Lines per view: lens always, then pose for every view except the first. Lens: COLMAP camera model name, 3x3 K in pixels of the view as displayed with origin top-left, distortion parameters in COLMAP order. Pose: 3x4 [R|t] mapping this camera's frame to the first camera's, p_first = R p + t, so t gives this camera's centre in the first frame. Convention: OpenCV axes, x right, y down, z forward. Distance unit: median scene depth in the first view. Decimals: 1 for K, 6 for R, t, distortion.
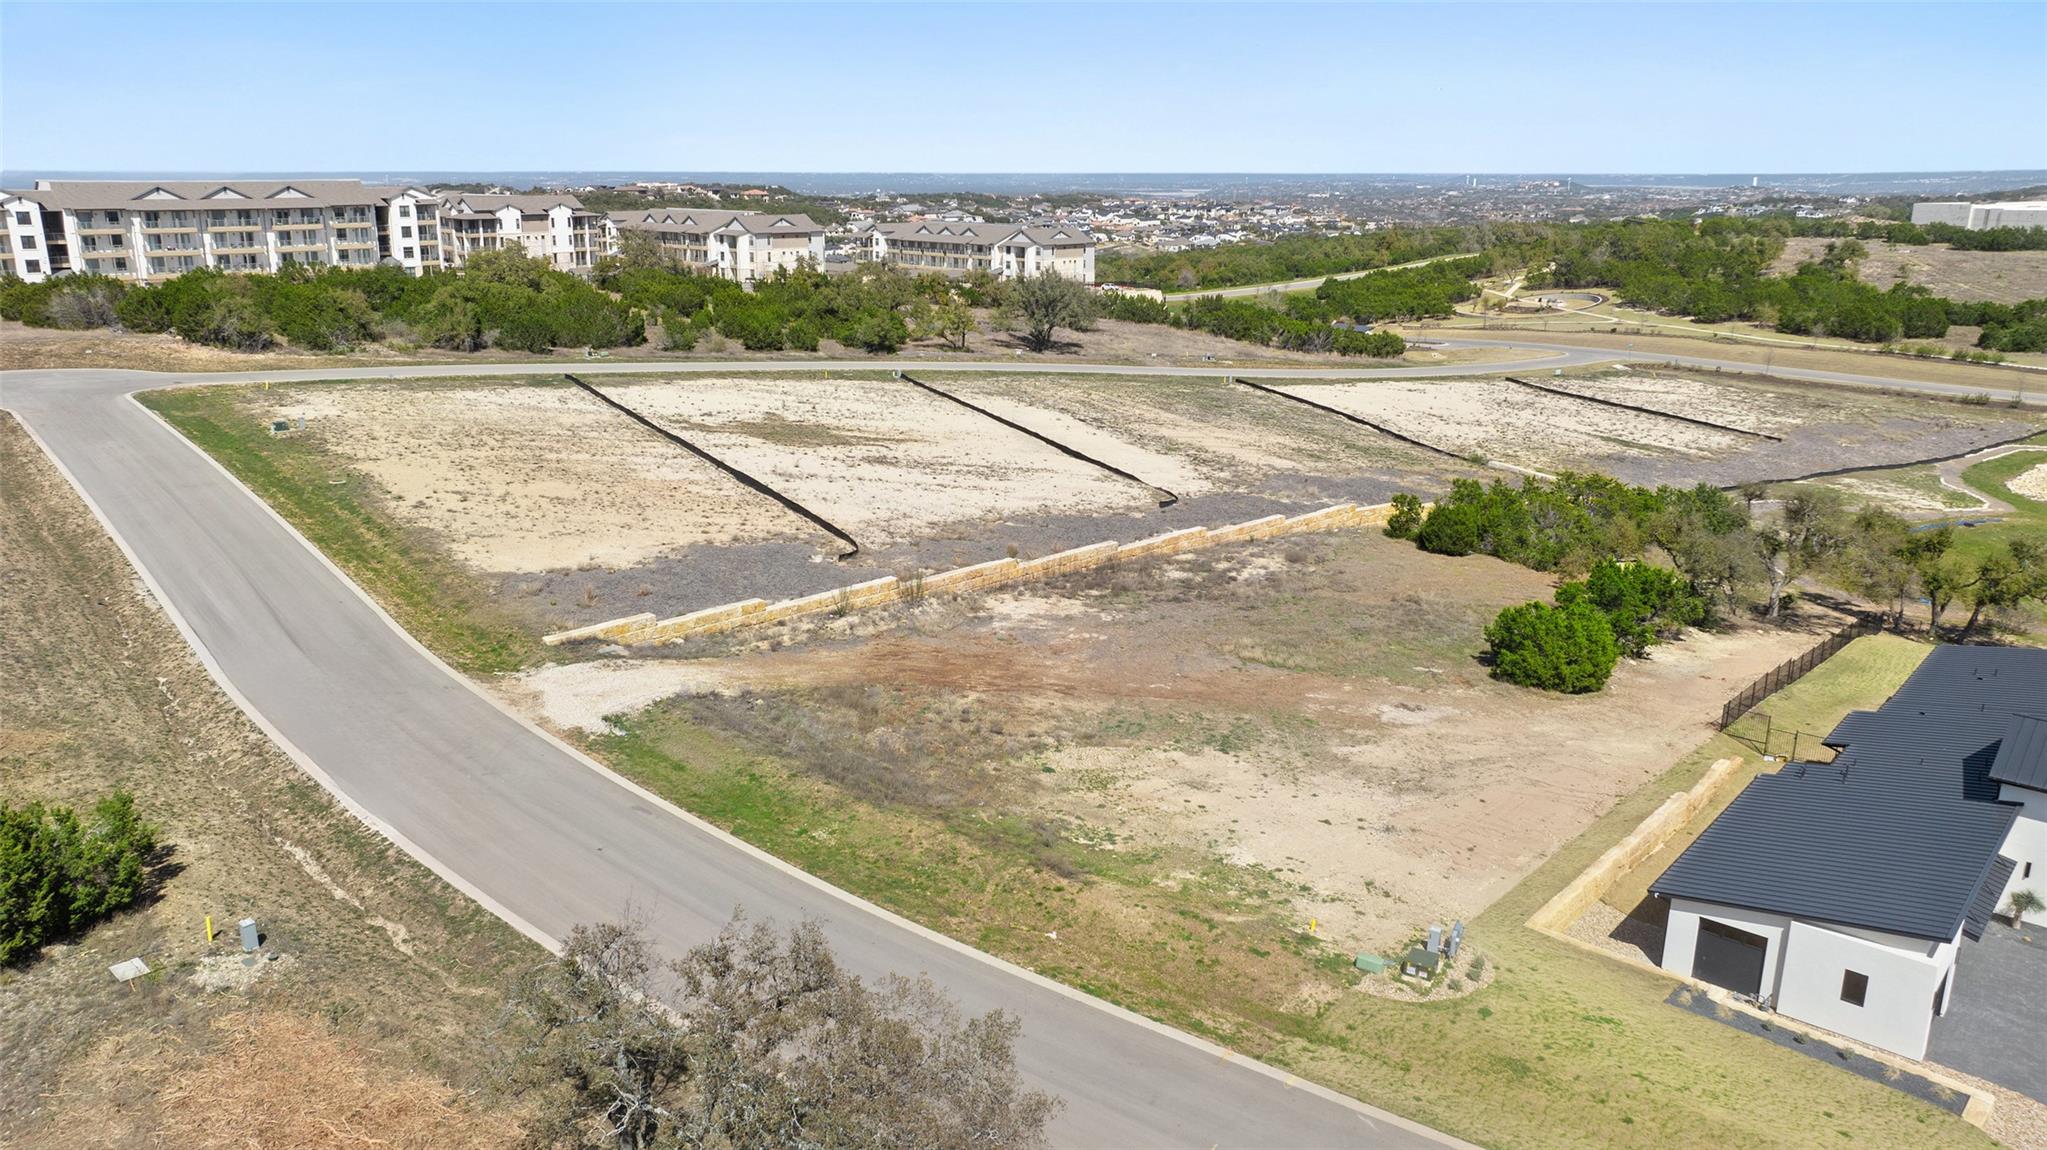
lens RADIAL K [[1449.6, 0, 1007.3], [0, 1449.6, 570.8], [0, 0, 1]] dist [-0.007283, 0.005939]
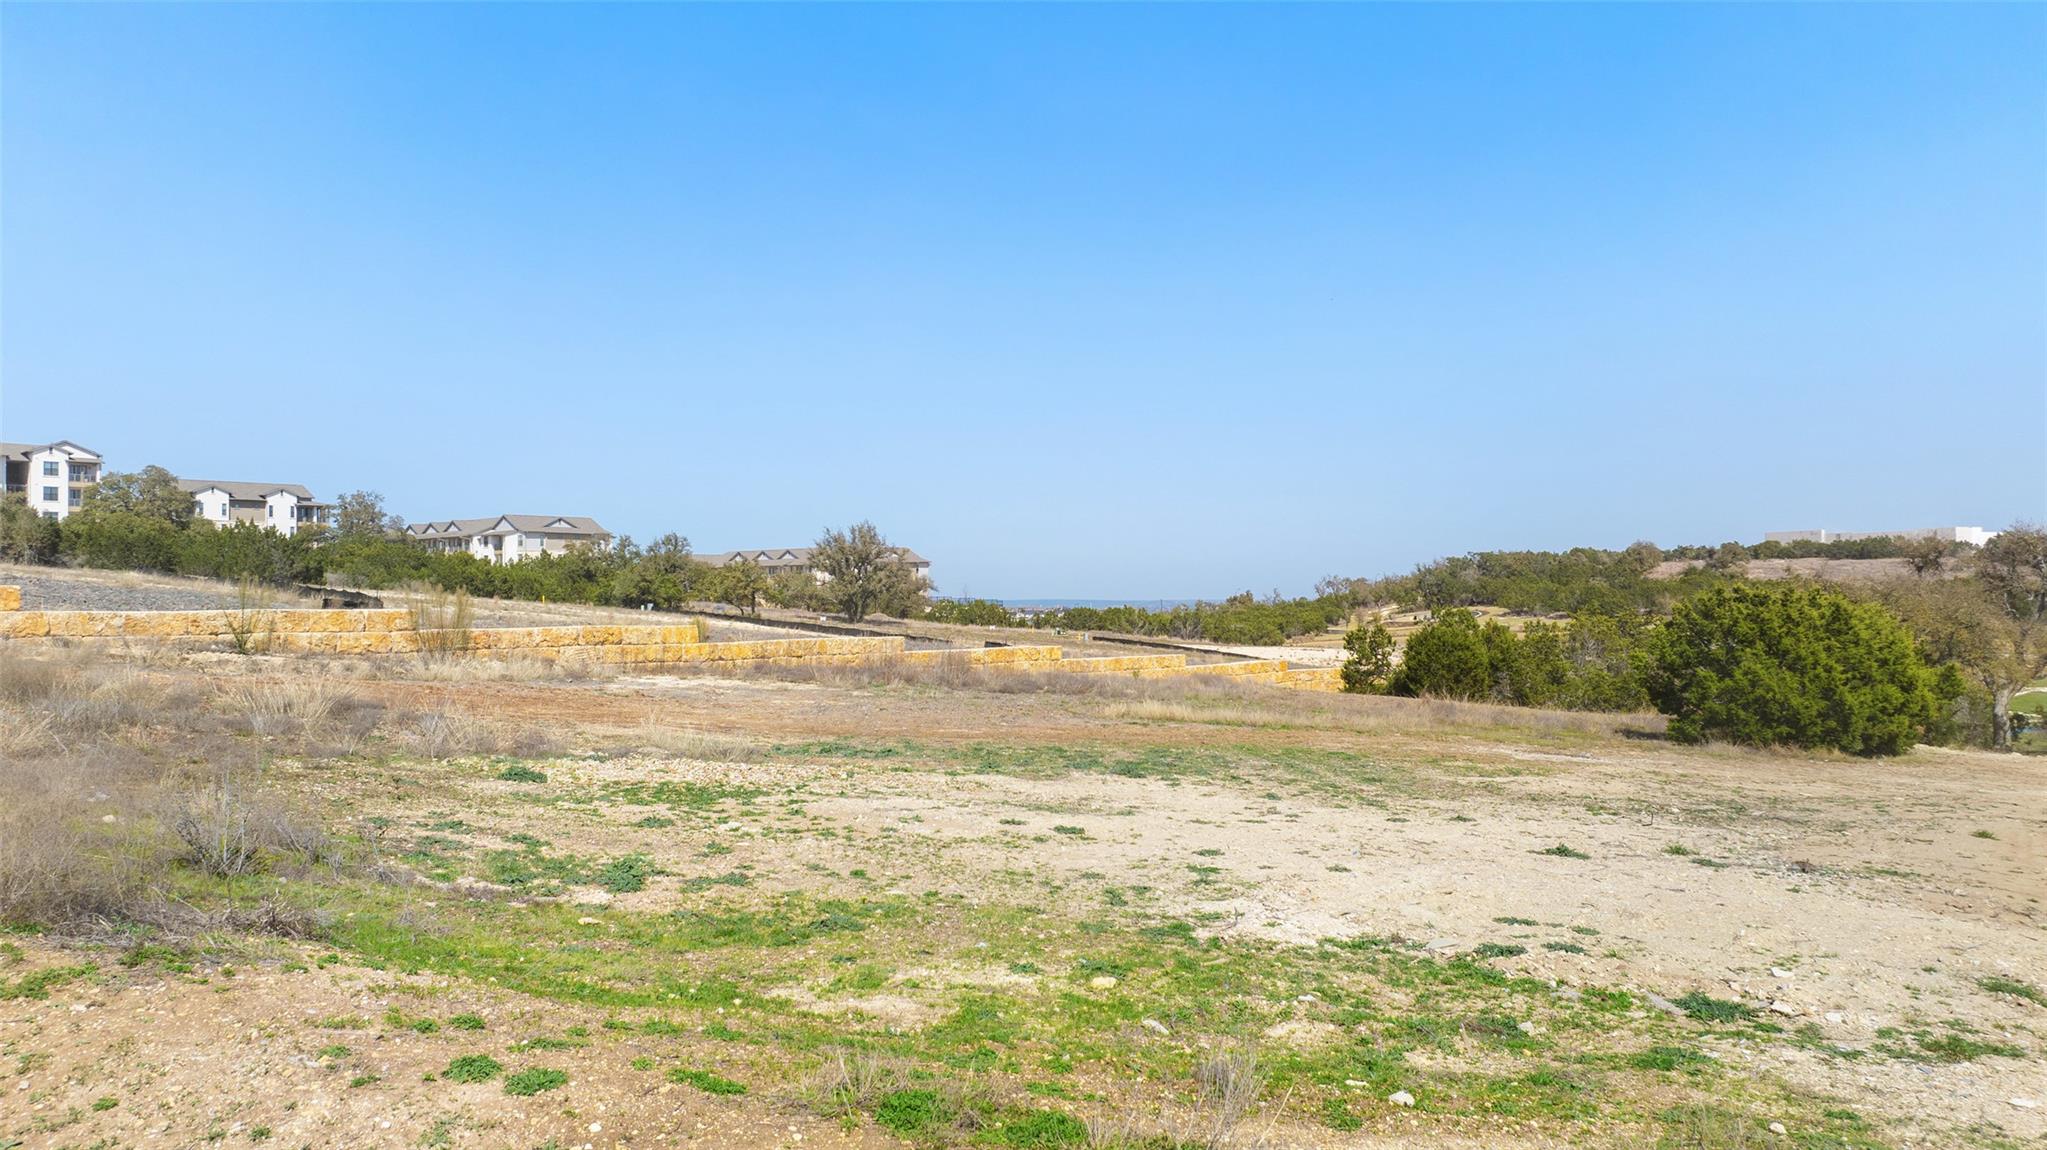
lens RADIAL K [[1449.6, 0, 1022.7], [0, 1449.6, 579.4], [0, 0, 1]] dist [-0.007283, 0.005939]
pose [[0.993824, -0.005194, 0.110845, 0.026247], [0.036314, 0.959124, -0.280647, 0.052835], [-0.104856, 0.282939, 0.953389, 0.202077]]
